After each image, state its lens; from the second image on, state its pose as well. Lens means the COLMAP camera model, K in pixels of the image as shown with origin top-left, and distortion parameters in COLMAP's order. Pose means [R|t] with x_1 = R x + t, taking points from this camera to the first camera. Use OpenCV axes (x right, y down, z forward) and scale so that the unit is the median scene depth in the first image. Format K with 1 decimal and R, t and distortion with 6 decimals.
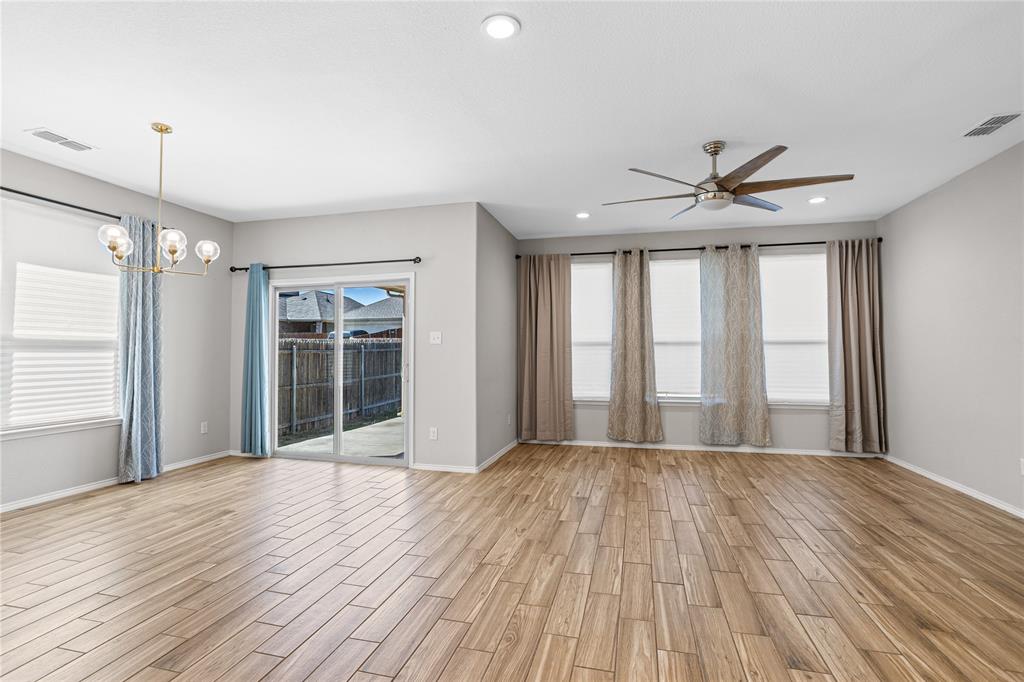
lens RADIAL K [[492.8, 0, 513.7], [0, 492.8, 337.7], [0, 0, 1]] dist [-0.031857, 0.017994]
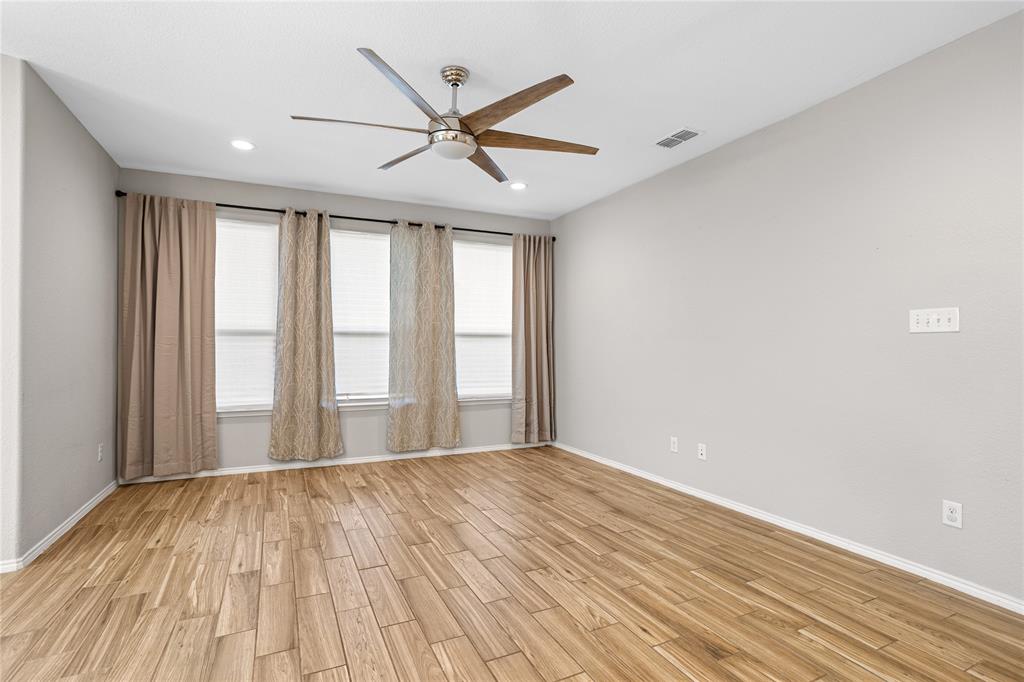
lens RADIAL K [[492.8, 0, 505.1], [0, 492.8, 340.3], [0, 0, 1]] dist [-0.031857, 0.017994]
pose [[0.771937, 0.010205, 0.635617, -0.007111], [-0.021398, 0.999722, 0.009937, 0.011338], [-0.635339, -0.021272, 0.771941, 0.268967]]
